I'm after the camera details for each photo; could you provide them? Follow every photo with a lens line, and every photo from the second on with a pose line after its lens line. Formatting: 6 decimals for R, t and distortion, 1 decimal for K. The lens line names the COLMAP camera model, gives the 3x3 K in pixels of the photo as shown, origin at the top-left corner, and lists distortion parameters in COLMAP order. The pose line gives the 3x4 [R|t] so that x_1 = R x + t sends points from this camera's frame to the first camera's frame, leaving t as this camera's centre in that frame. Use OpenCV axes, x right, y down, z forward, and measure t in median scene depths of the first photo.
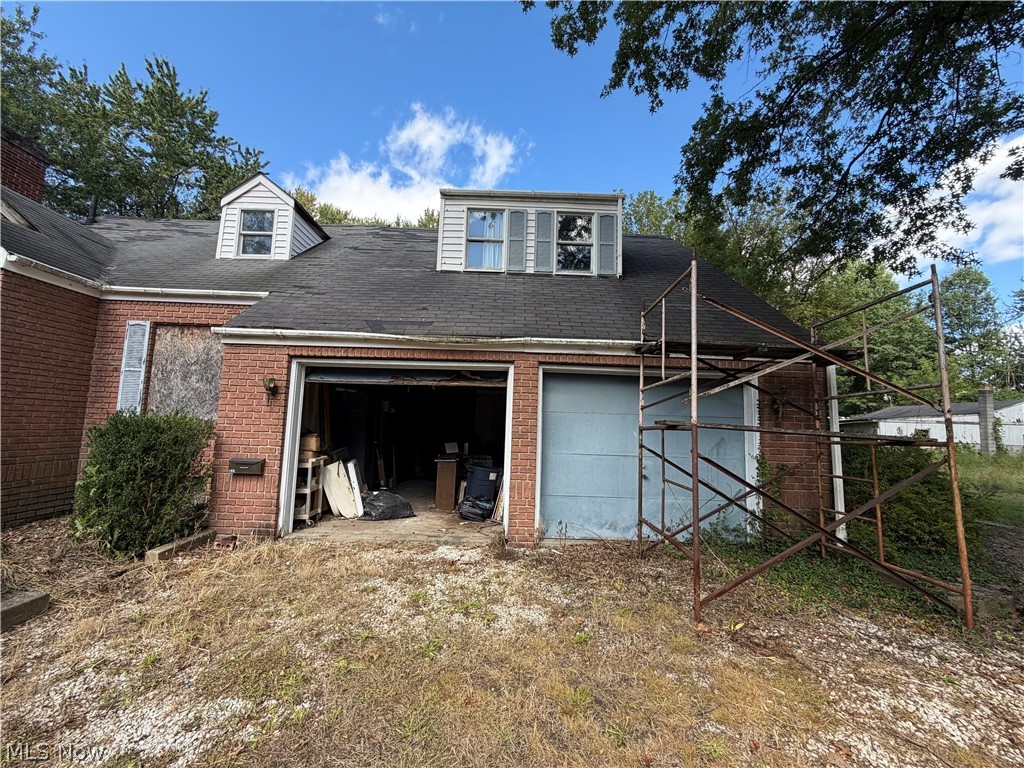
lens RADIAL K [[403.8, 0, 510.3], [0, 403.8, 388.0], [0, 0, 1]] dist [0.000061, -0.000332]
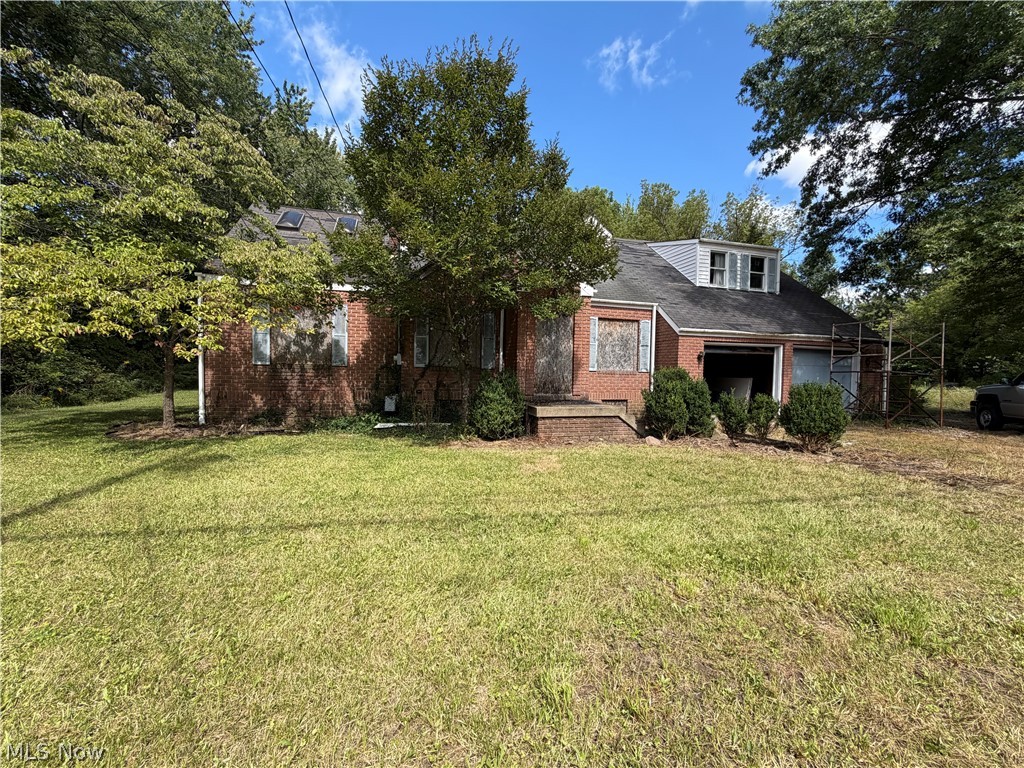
lens RADIAL K [[403.8, 0, 512.7], [0, 403.8, 386.1], [0, 0, 1]] dist [0.000061, -0.000332]
pose [[0.965954, -0.018985, 0.258018, -1.440461], [-0.017602, 0.990171, 0.138752, -0.083298], [-0.258116, -0.138569, 0.956125, -0.570079]]
